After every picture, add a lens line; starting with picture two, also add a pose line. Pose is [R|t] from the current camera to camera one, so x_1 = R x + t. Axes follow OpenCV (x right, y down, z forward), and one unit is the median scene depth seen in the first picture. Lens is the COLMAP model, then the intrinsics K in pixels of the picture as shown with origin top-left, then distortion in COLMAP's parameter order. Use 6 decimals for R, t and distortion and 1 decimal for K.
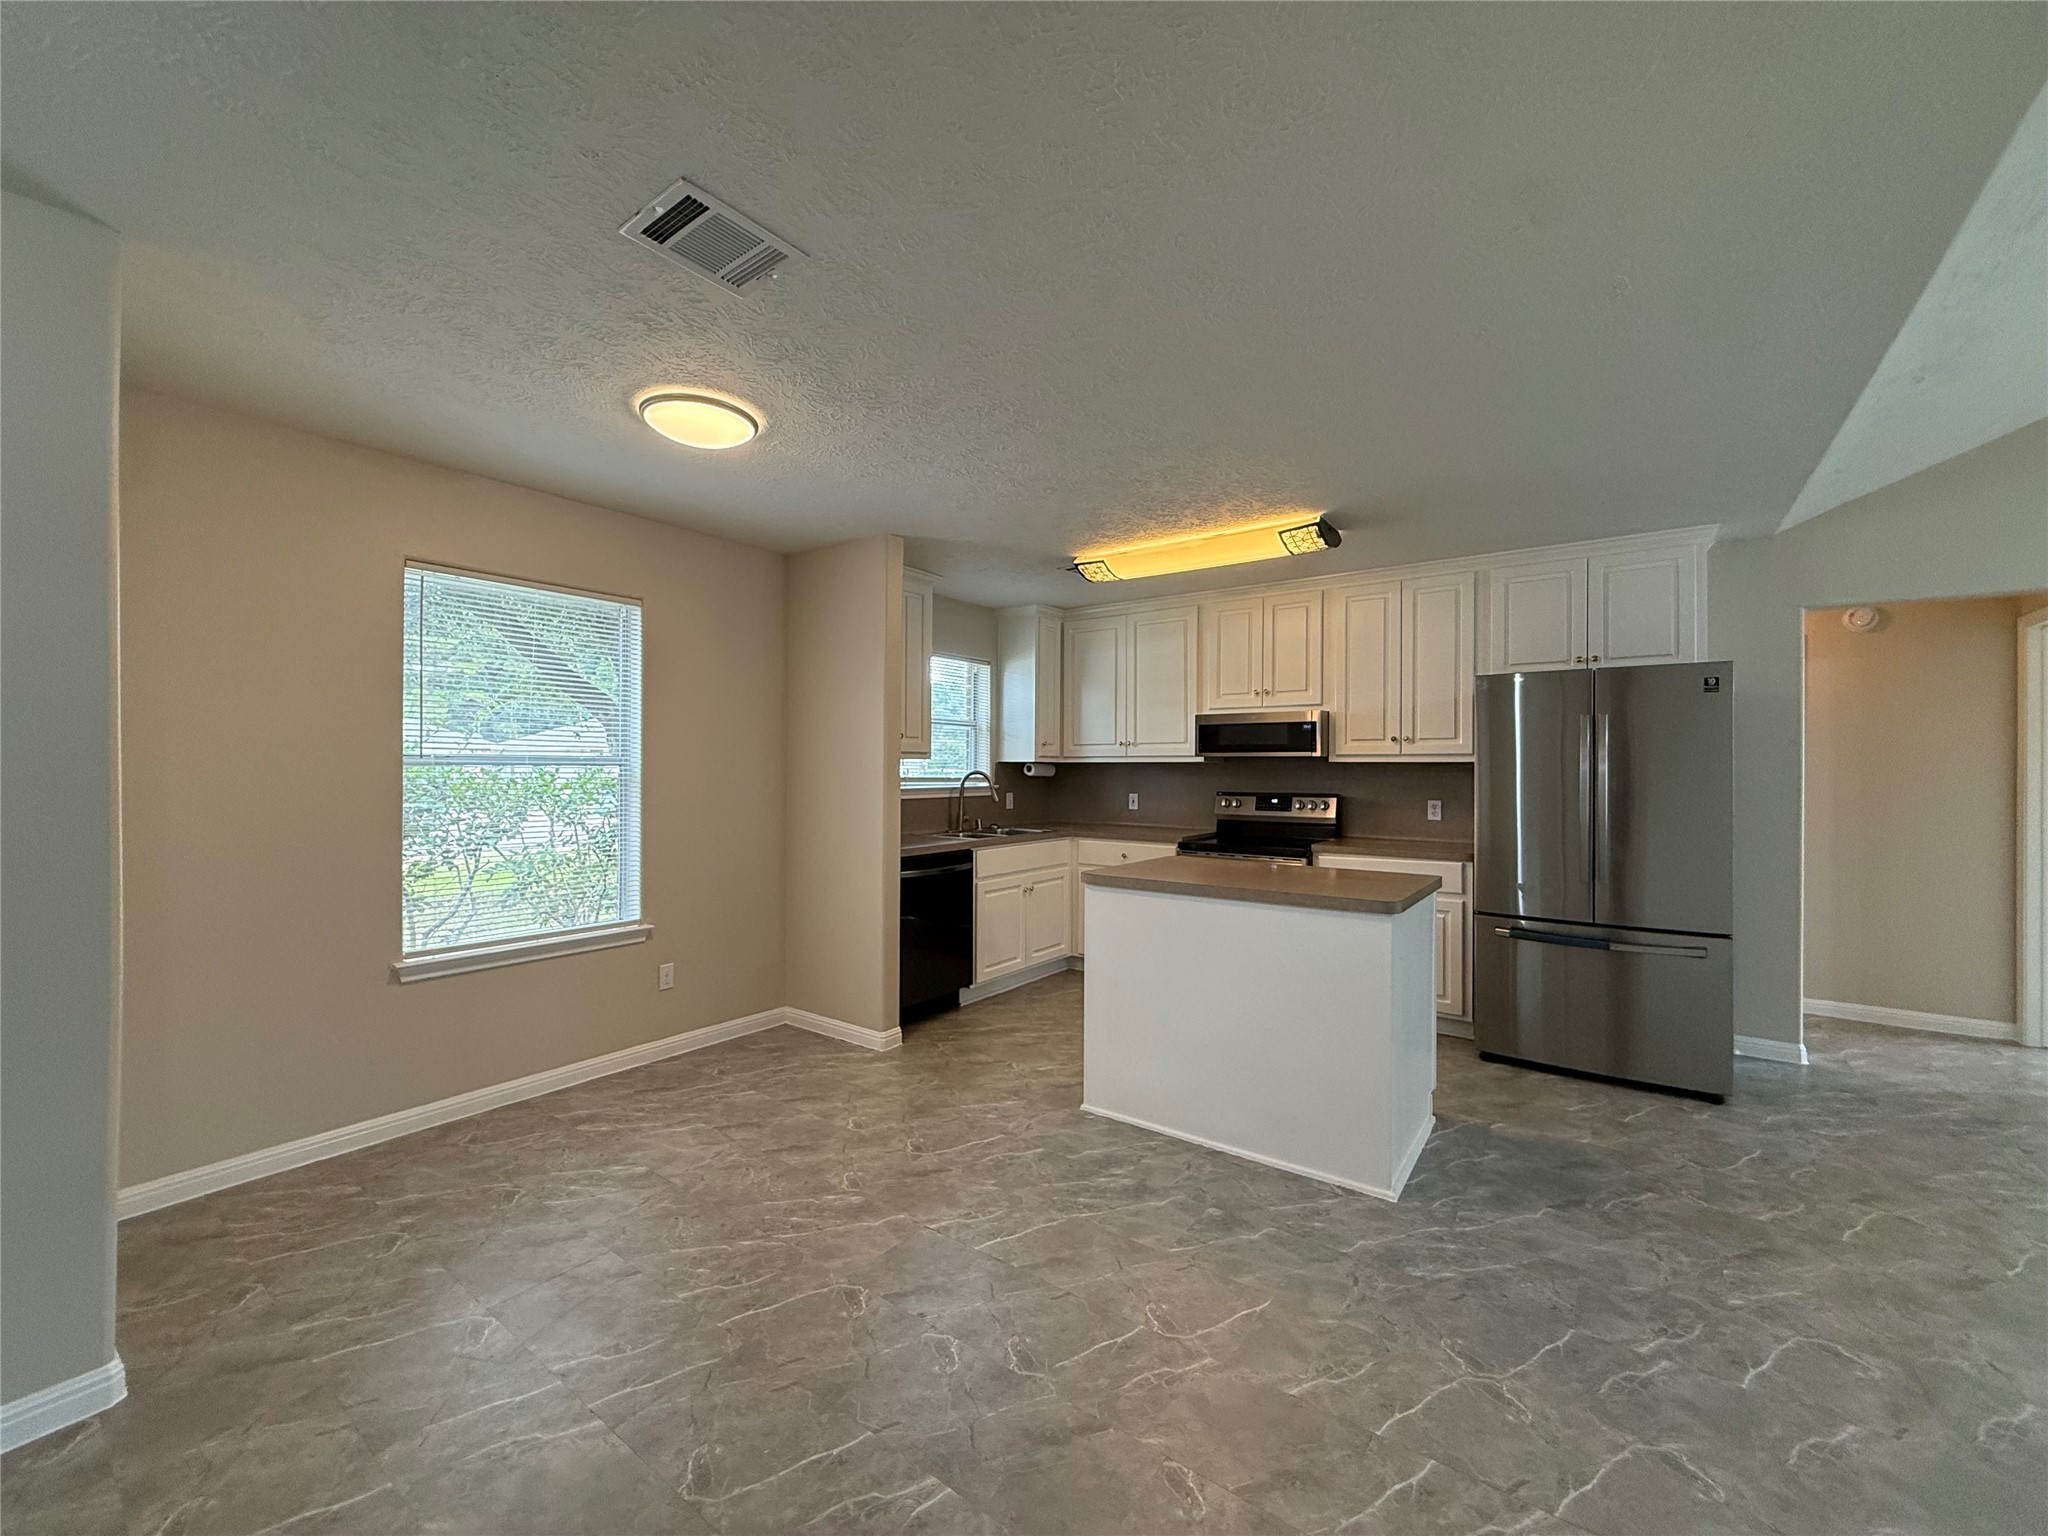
lens RADIAL K [[818.6, 0, 1017.5], [0, 818.6, 766.7], [0, 0, 1]] dist [0.000491, 0.000232]
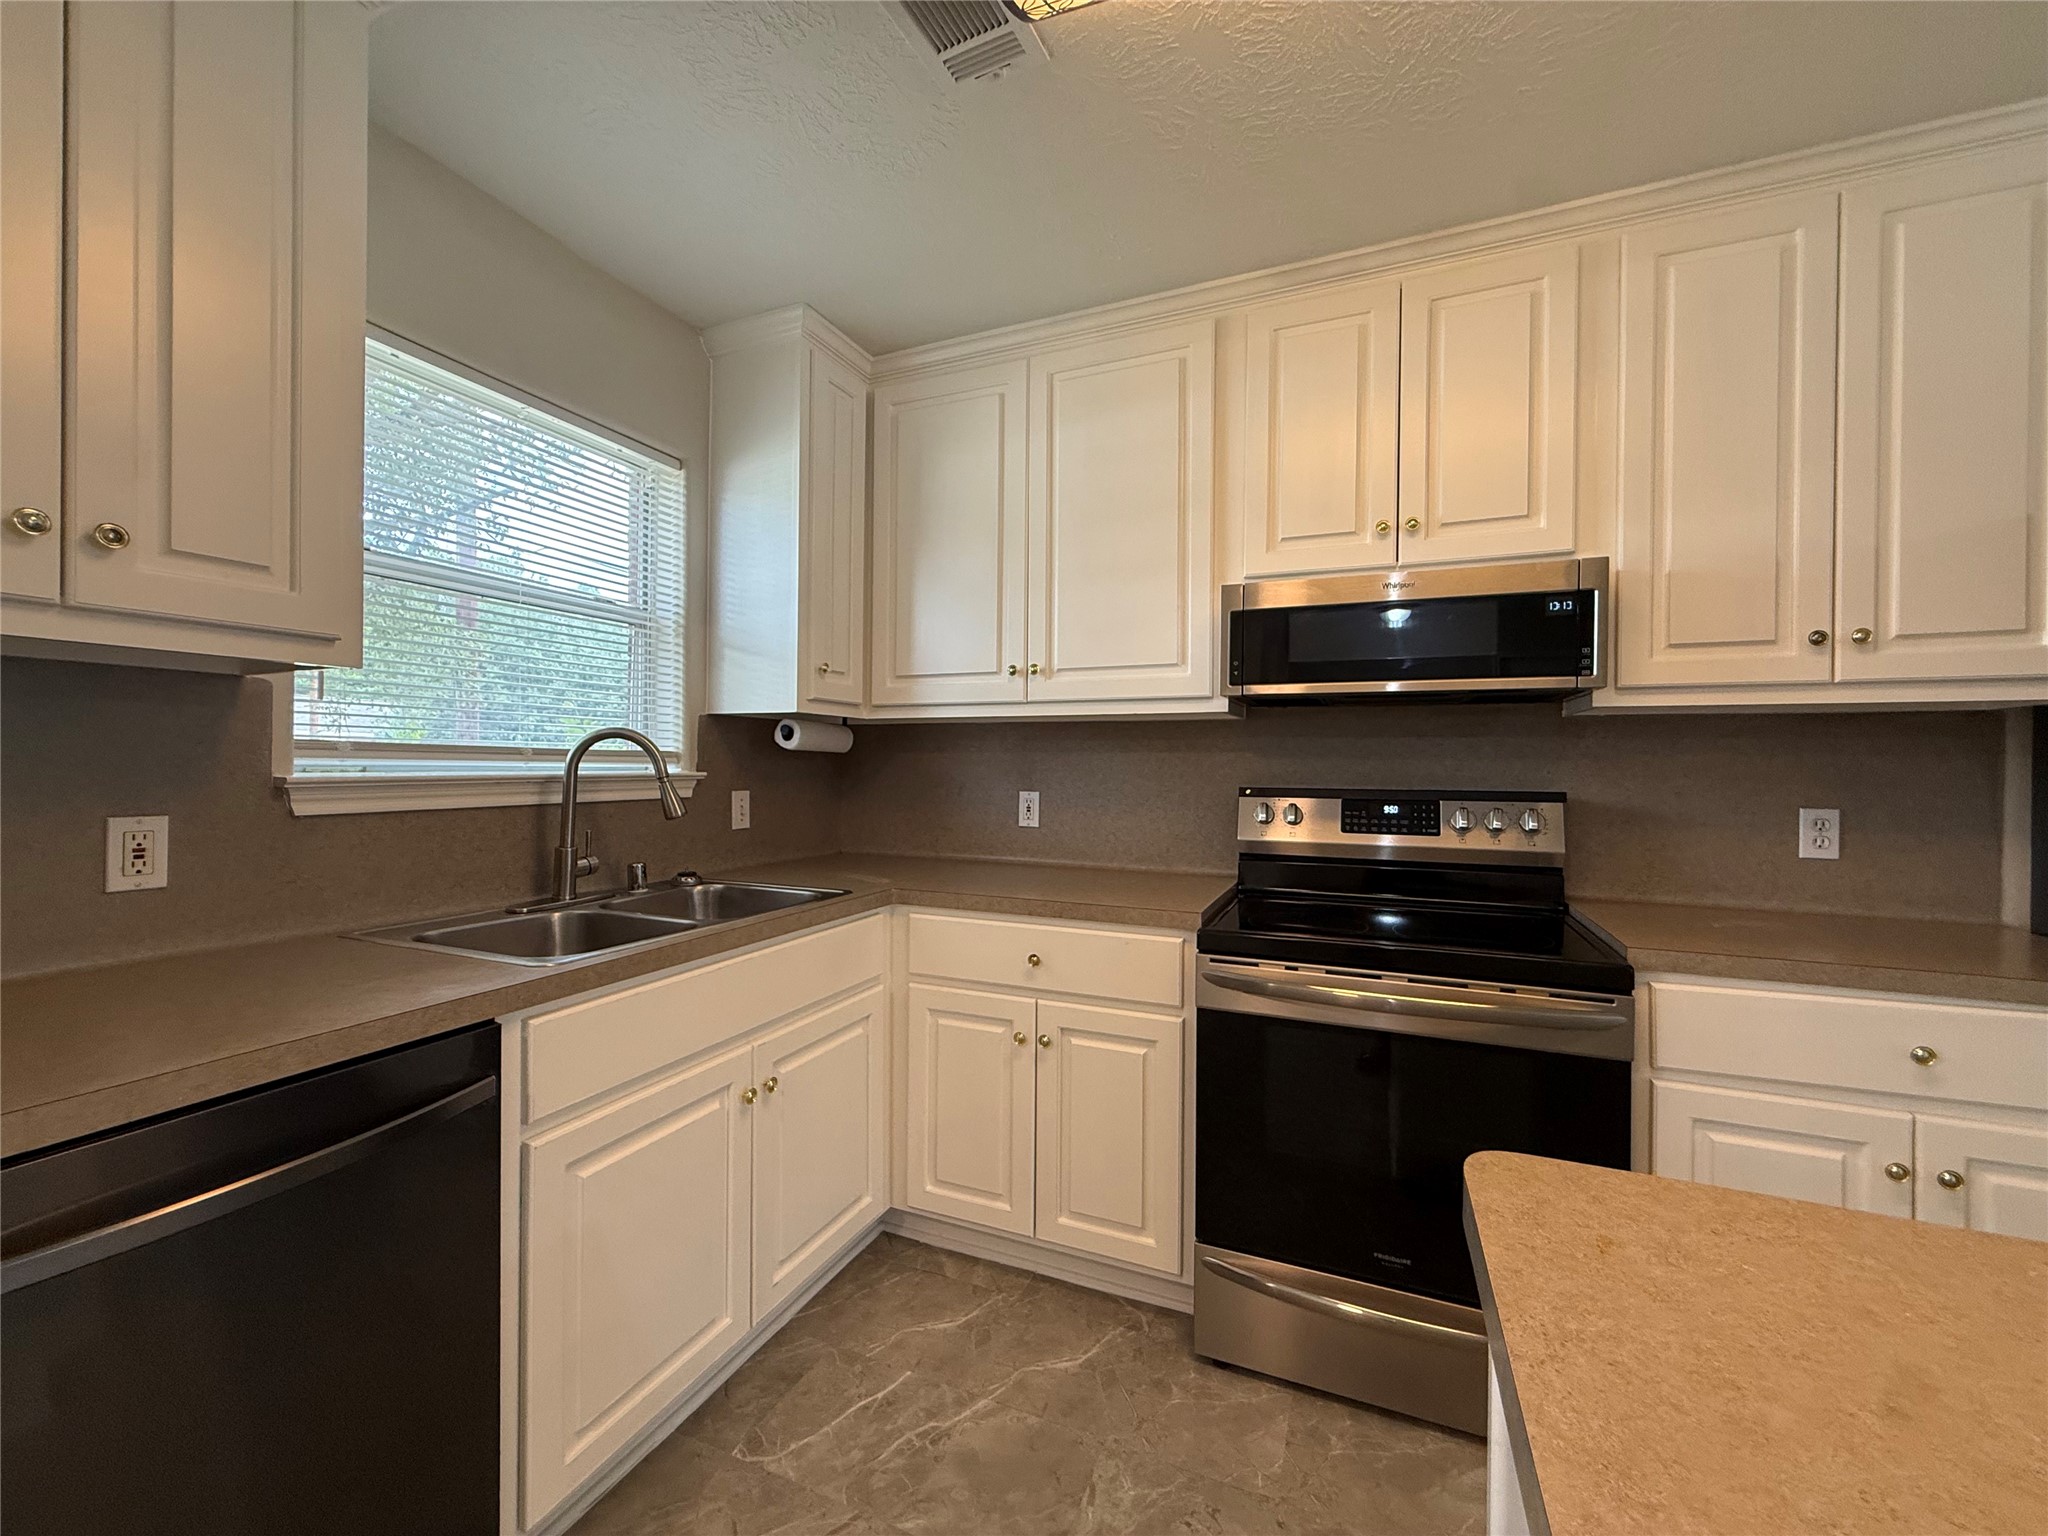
lens RADIAL K [[818.6, 0, 1017.5], [0, 818.6, 766.7], [0, 0, 1]] dist [0.000491, 0.000232]
pose [[0.973849, 0.002936, 0.227179, 0.036011], [-0.004880, 0.999956, 0.007997, 0.017021], [-0.227145, -0.008896, 0.973820, 0.606517]]
